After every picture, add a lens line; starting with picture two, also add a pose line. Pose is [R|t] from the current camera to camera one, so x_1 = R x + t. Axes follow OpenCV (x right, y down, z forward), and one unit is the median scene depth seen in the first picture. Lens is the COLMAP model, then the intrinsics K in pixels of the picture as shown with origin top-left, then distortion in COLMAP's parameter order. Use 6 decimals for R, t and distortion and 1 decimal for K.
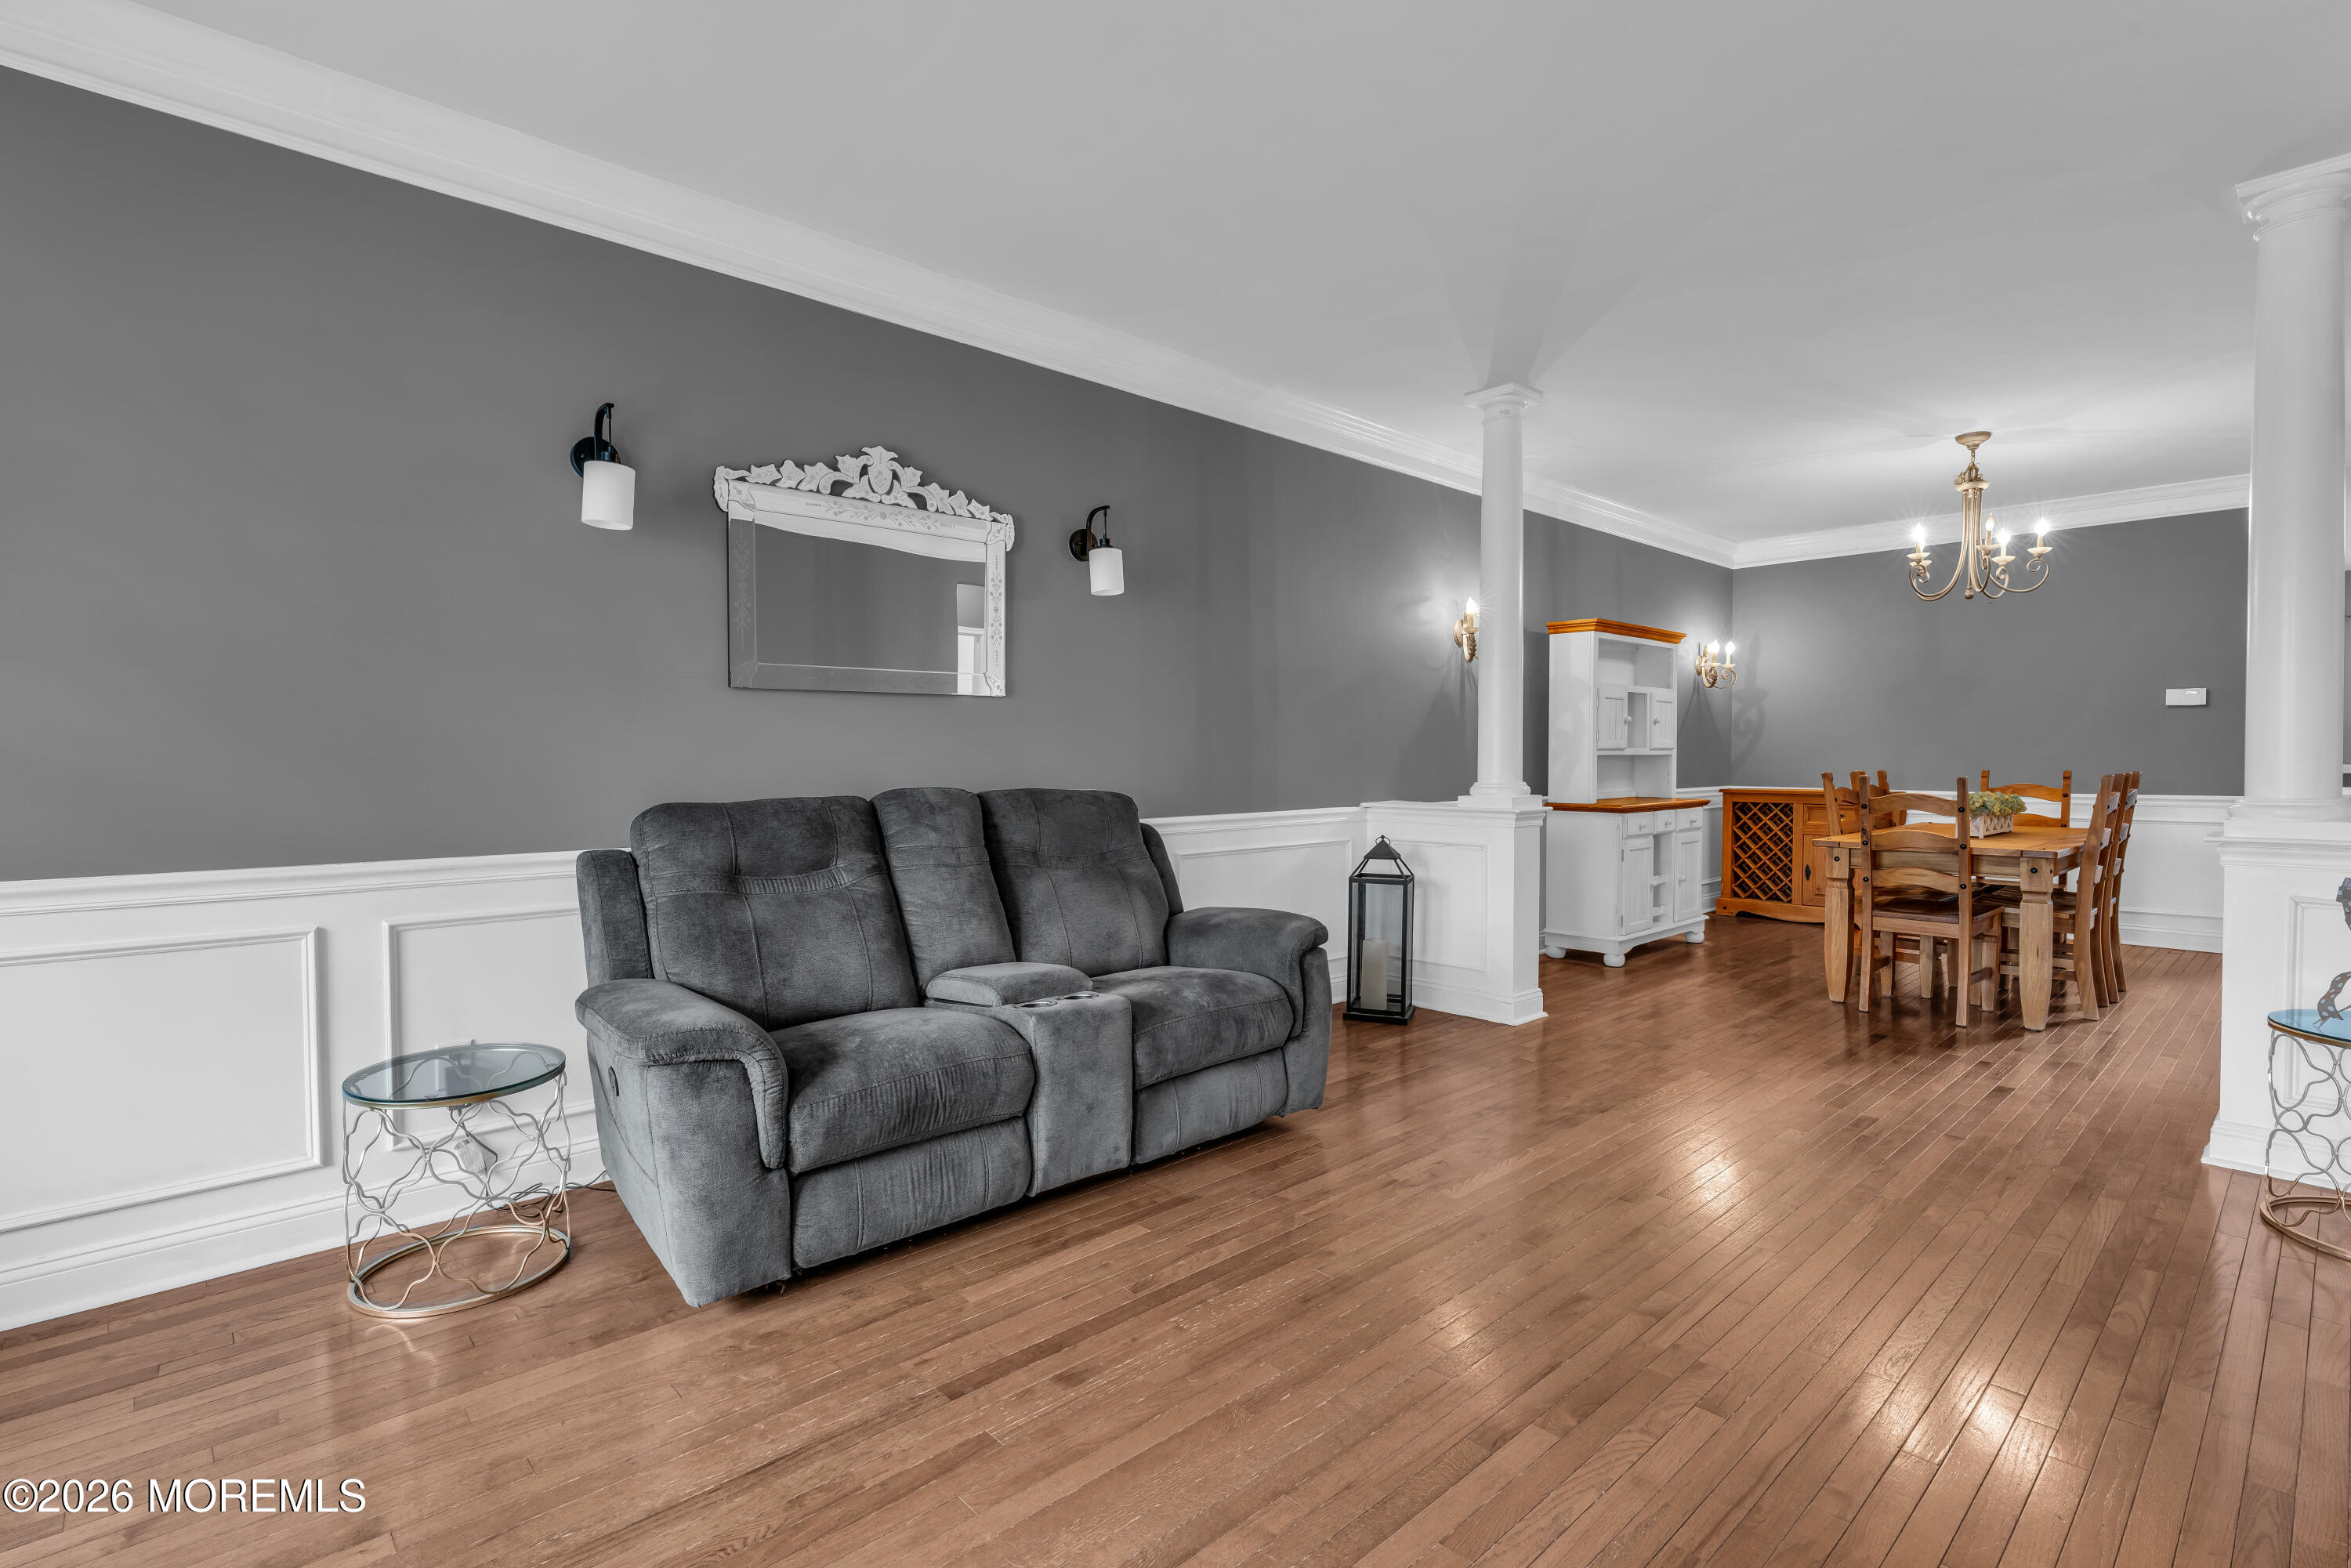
lens RADIAL K [[1148.3, 0, 1184.9], [0, 1148.3, 788.3], [0, 0, 1]] dist [-0.001338, -0.000632]
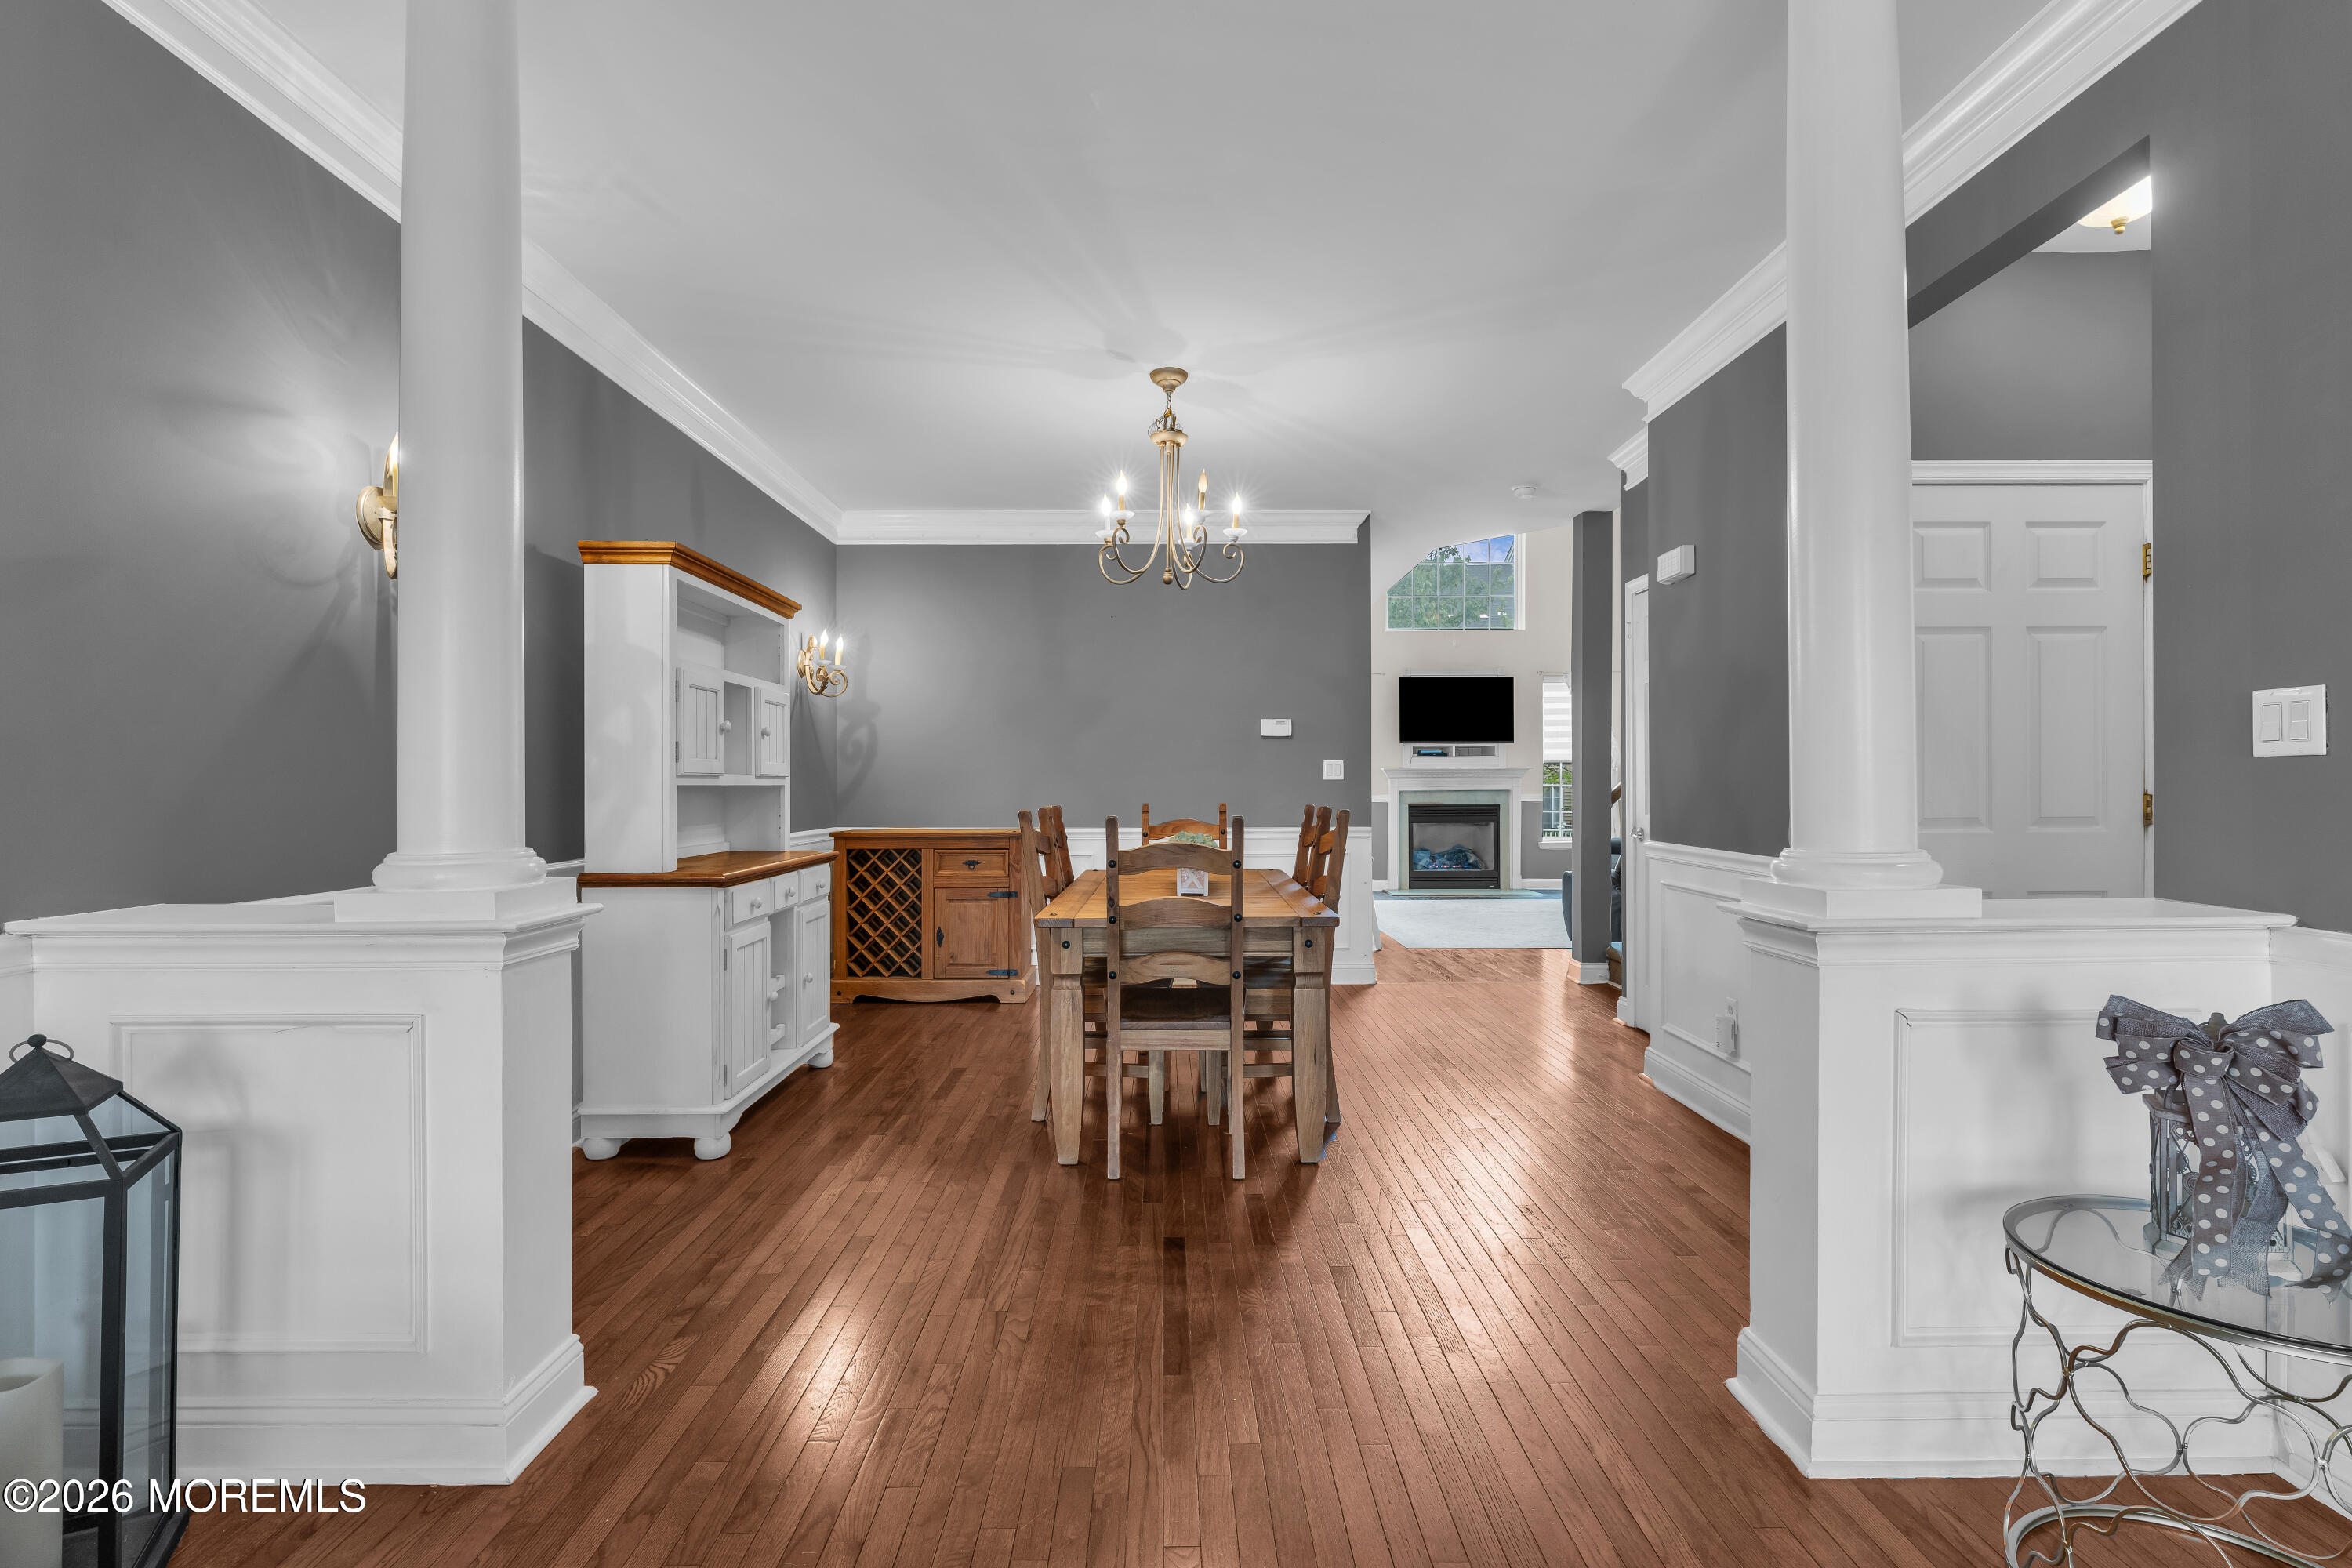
lens RADIAL K [[1148.9, 0, 1185.4], [0, 1148.9, 788.3], [0, 0, 1]] dist [-0.001338, -0.000632]
pose [[0.699368, -0.000704, 0.714761, 0.123551], [0.021769, 0.999557, -0.020316, -0.010028], [-0.714430, 0.029768, 0.699073, 0.405067]]
